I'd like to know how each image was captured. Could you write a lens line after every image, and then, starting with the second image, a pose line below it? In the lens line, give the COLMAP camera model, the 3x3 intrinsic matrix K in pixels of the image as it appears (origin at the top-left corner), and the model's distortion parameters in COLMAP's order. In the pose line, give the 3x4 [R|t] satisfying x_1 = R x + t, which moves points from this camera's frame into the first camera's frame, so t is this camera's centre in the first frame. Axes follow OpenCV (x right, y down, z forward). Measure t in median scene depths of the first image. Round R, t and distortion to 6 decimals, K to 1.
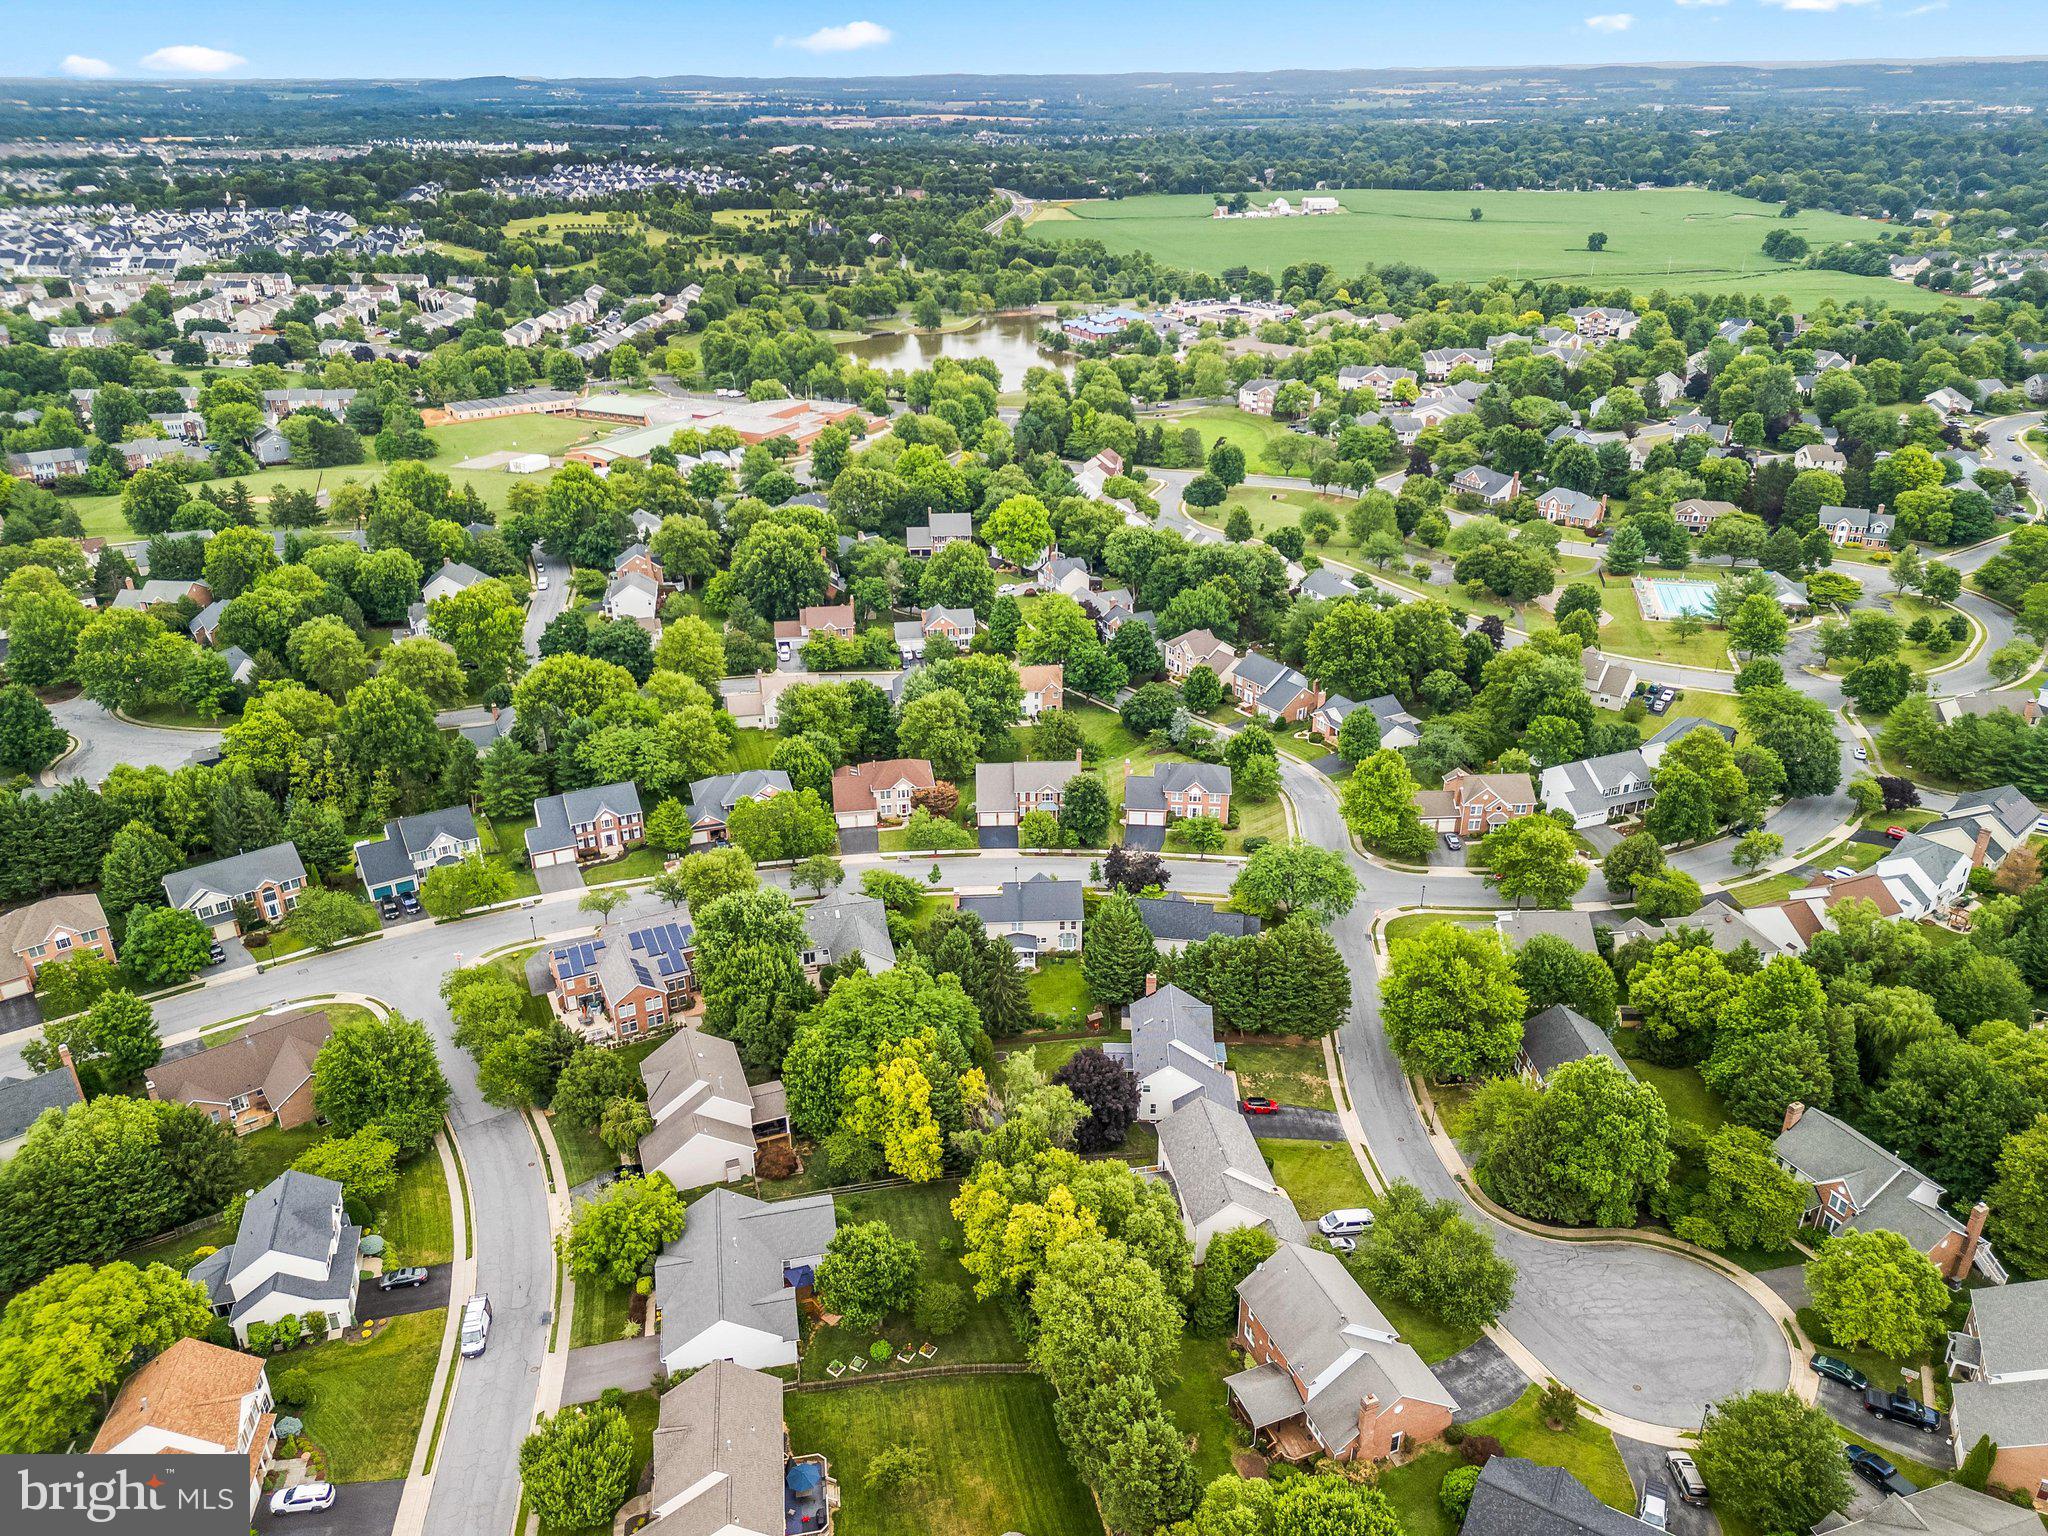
lens RADIAL K [[1429.0, 0, 1024.0], [0, 1429.0, 768.0], [0, 0, 1]] dist [0.109340, -0.125659]
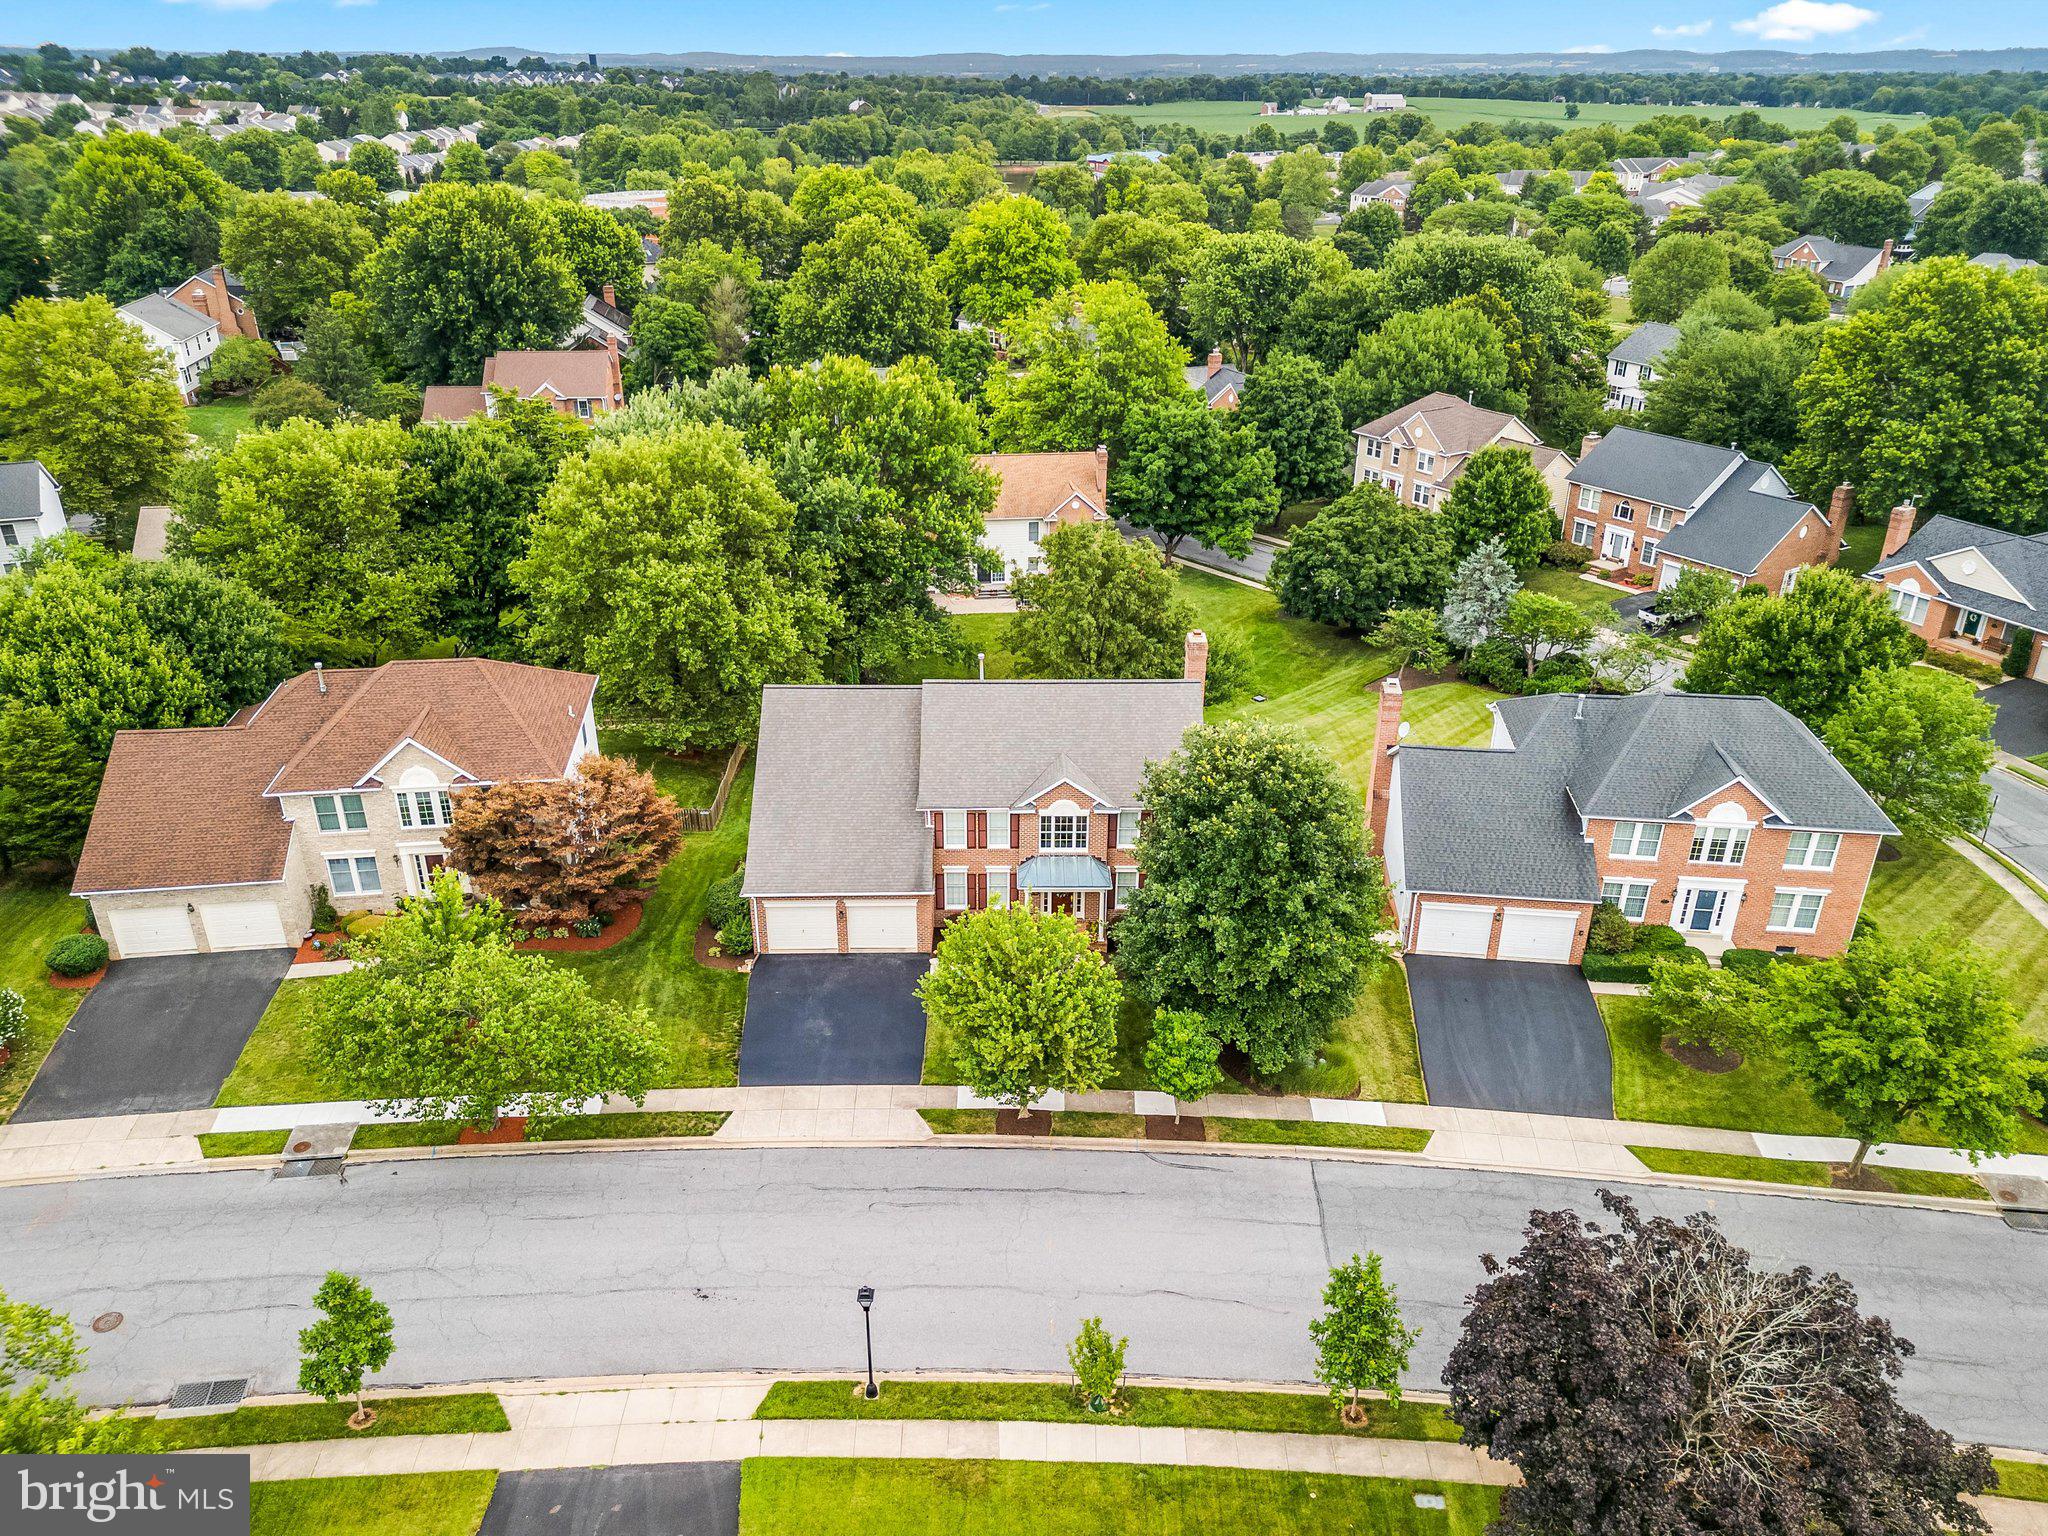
lens RADIAL K [[1441.9, 0, 1024.0], [0, 1441.9, 768.0], [0, 0, 1]] dist [0.069193, -0.065175]
pose [[0.999868, 0.015346, -0.005357, 0.009156], [-0.015312, 0.999864, 0.006192, 0.007251], [0.005452, -0.006109, 0.999966, 0.627866]]
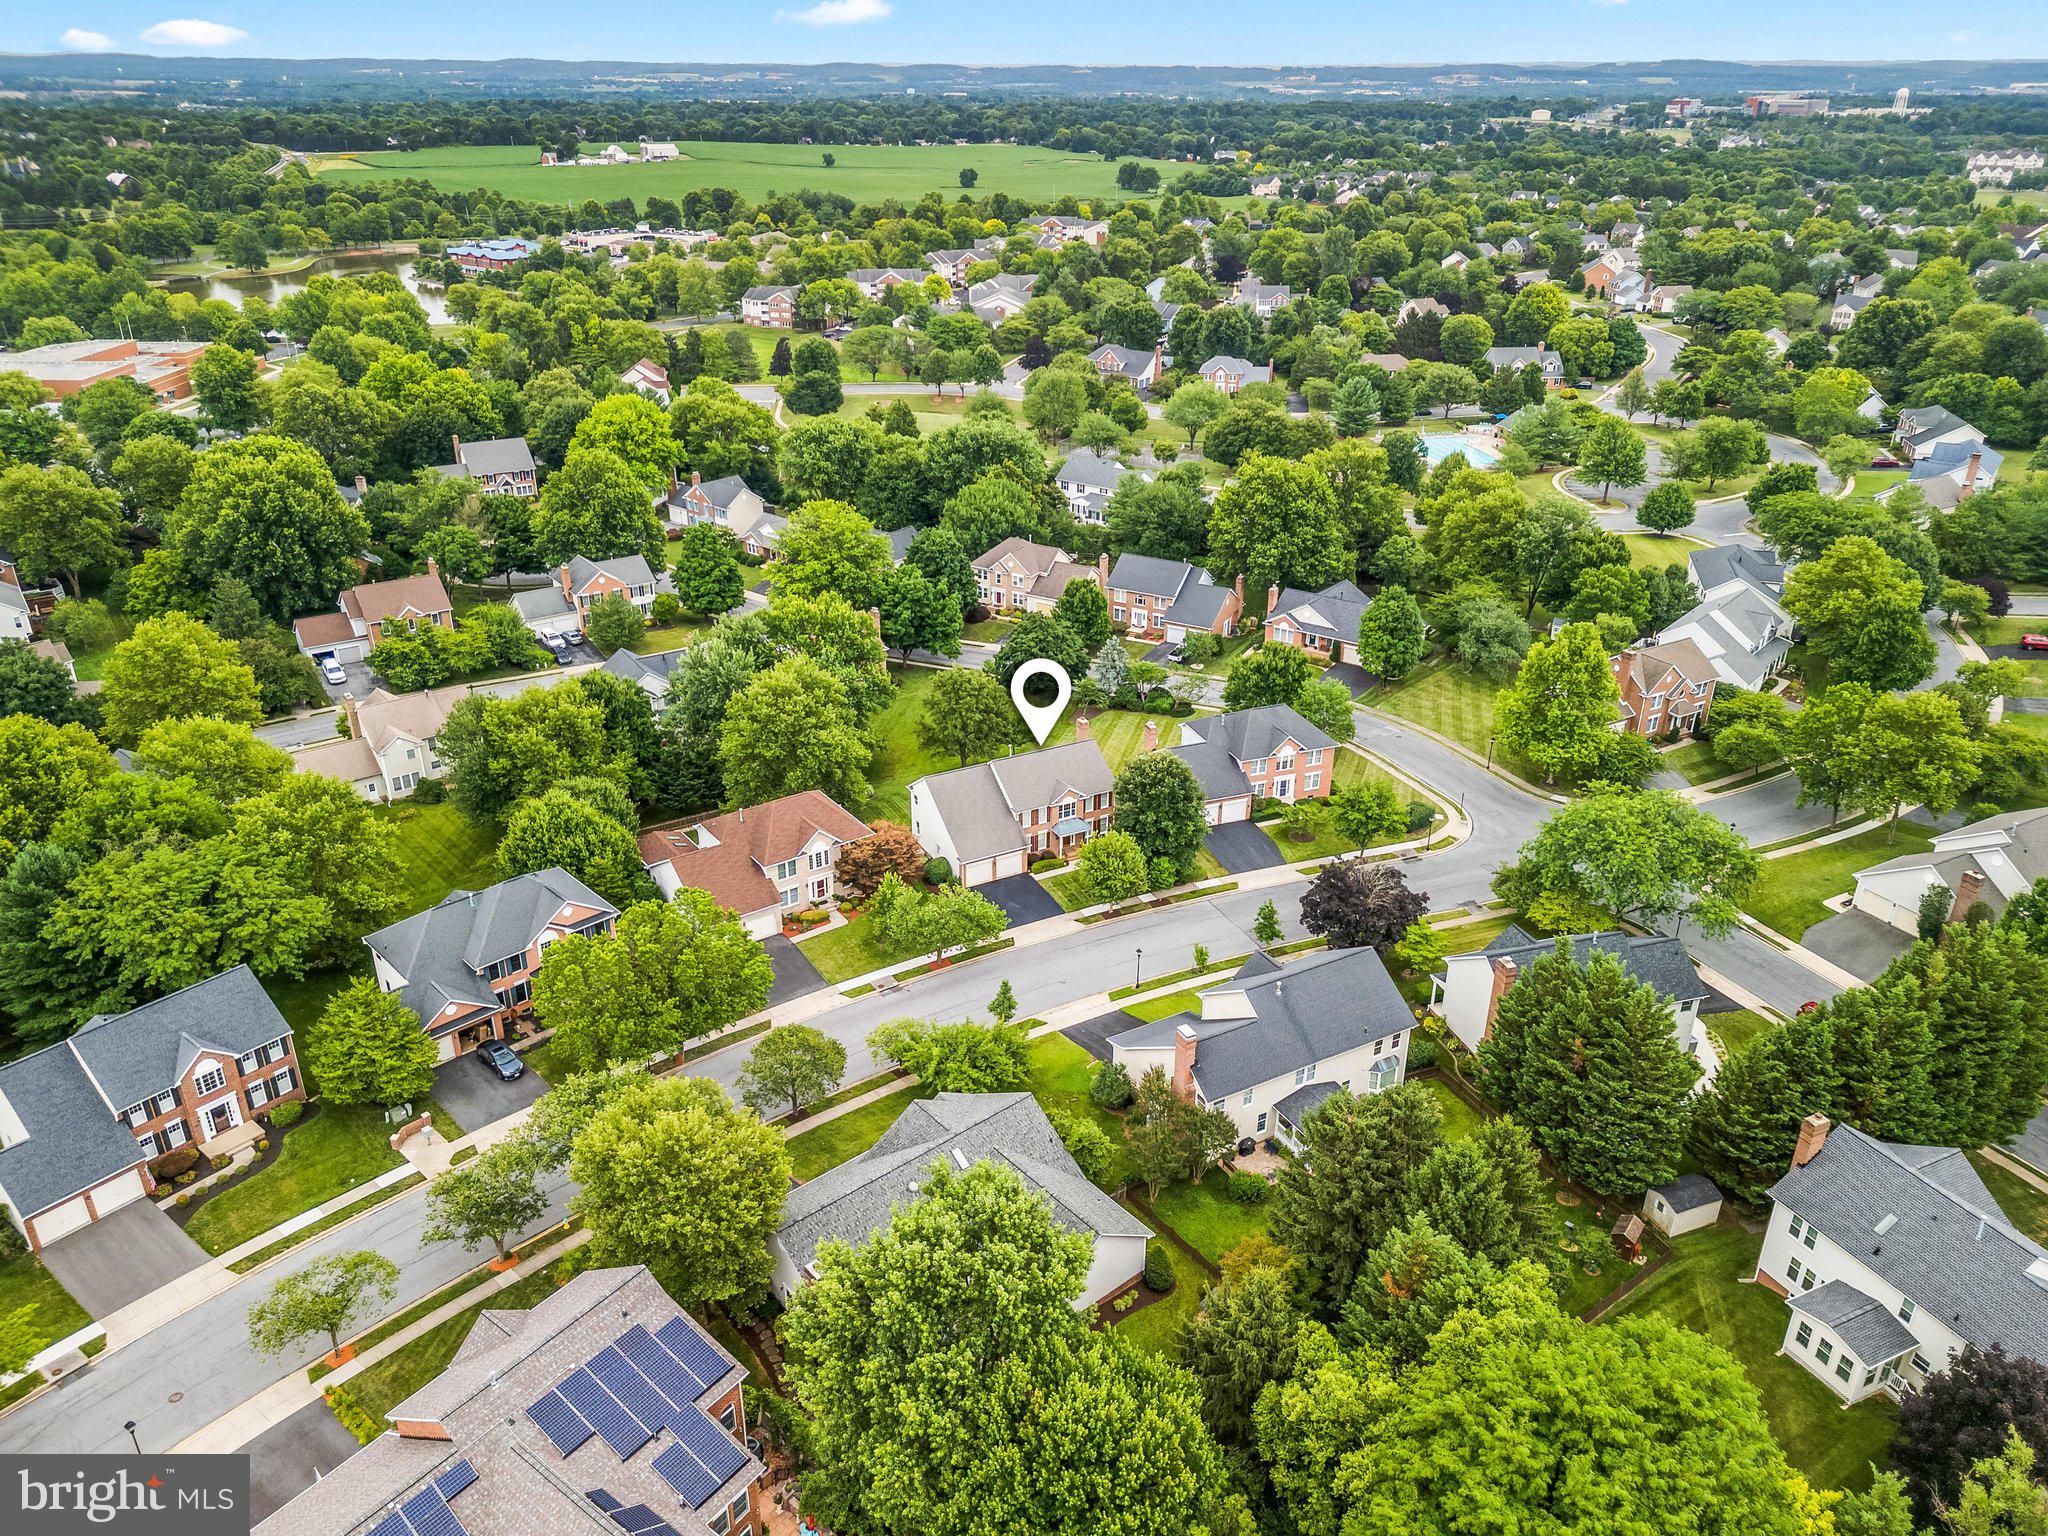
lens RADIAL K [[1441.9, 0, 1024.0], [0, 1441.9, 768.0], [0, 0, 1]] dist [0.069193, -0.065175]
pose [[0.892717, -0.184957, 0.410911, -0.183479], [0.184631, 0.981957, 0.040878, -0.017669], [-0.411058, 0.039374, 0.910758, 0.405339]]
